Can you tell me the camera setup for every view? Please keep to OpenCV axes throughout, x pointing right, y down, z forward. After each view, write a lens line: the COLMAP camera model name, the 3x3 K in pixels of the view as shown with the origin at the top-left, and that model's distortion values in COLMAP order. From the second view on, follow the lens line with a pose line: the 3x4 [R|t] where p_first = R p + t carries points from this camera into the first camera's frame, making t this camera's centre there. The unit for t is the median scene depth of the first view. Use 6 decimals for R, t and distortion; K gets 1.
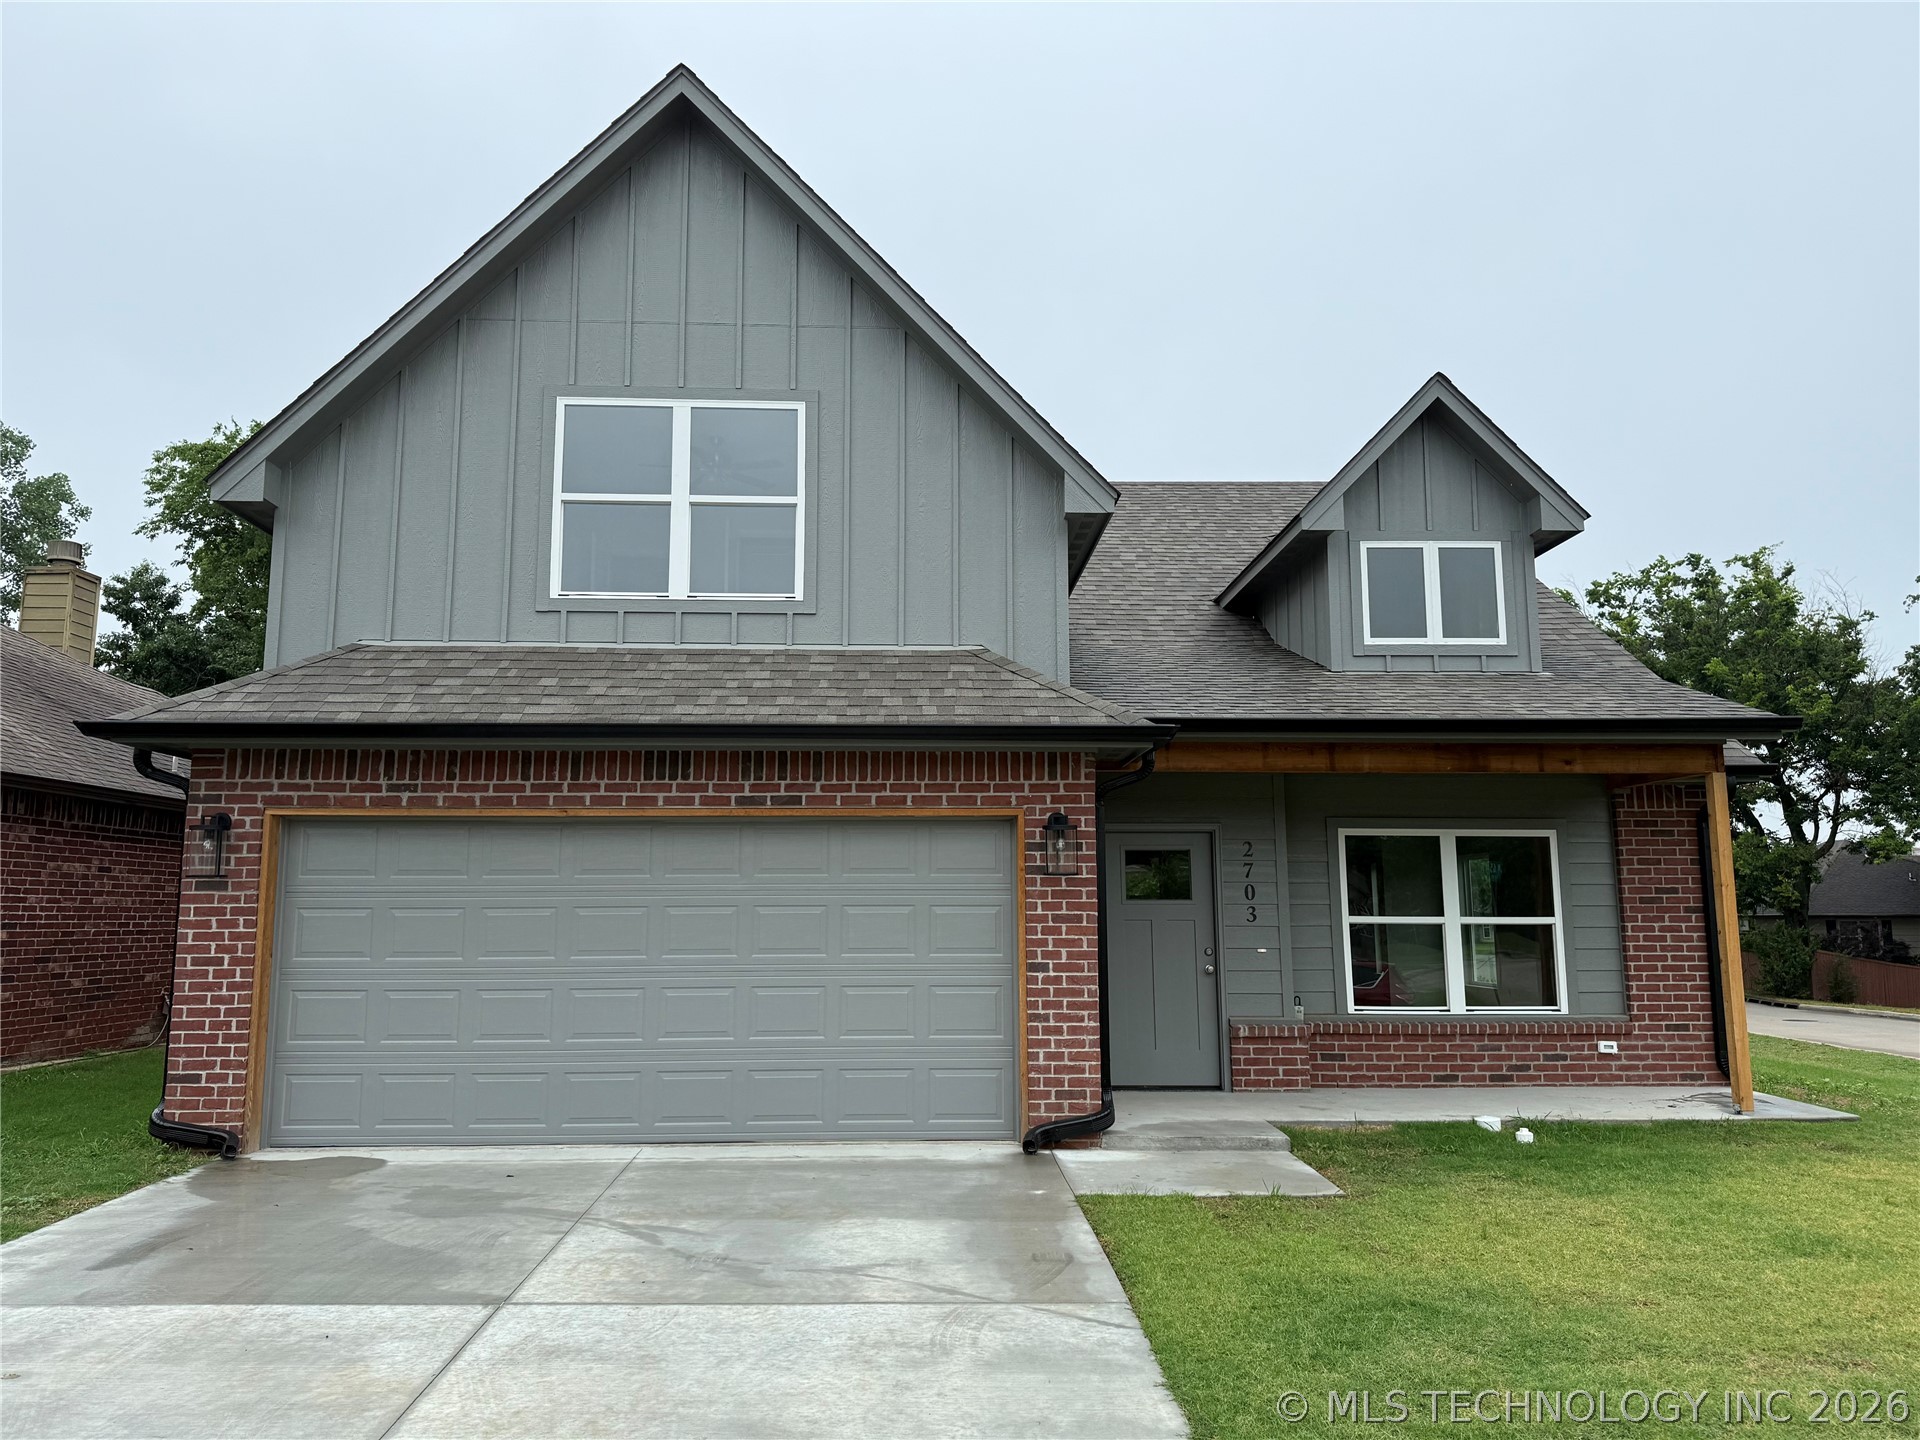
lens RADIAL K [[1323.5, 0, 950.0], [0, 1323.5, 712.9], [0, 0, 1]] dist [0.100309, -0.147862]
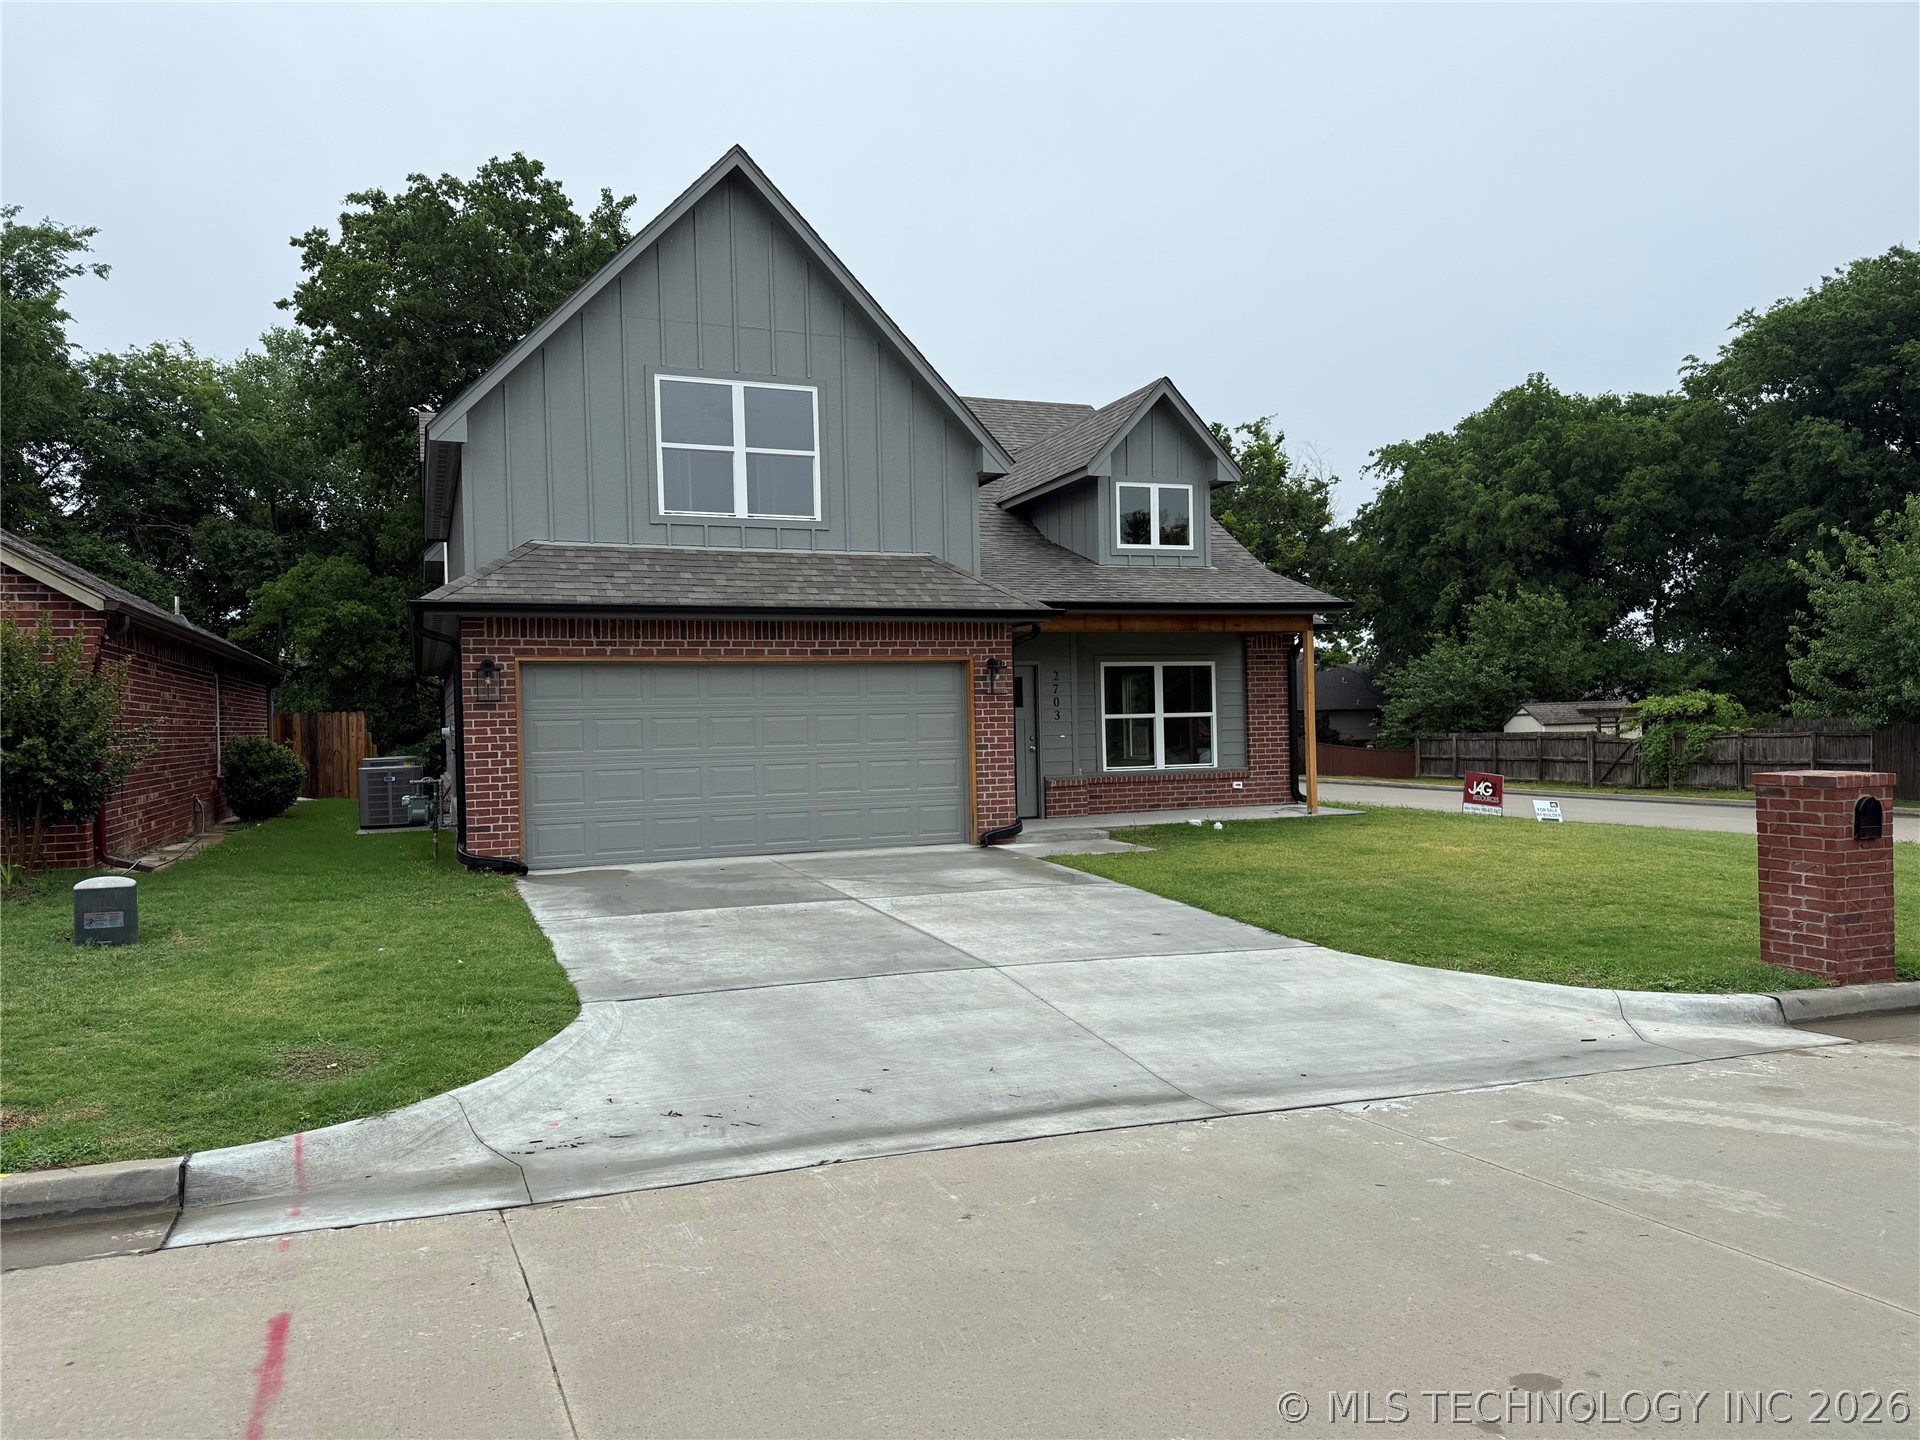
lens RADIAL K [[1323.5, 0, 950.0], [0, 1323.5, 712.9], [0, 0, 1]] dist [0.100309, -0.147862]
pose [[0.942598, -0.018239, 0.333431, -0.486066], [-0.029458, 0.990073, 0.137435, -0.079582], [-0.332628, -0.139368, 0.932703, -0.529986]]
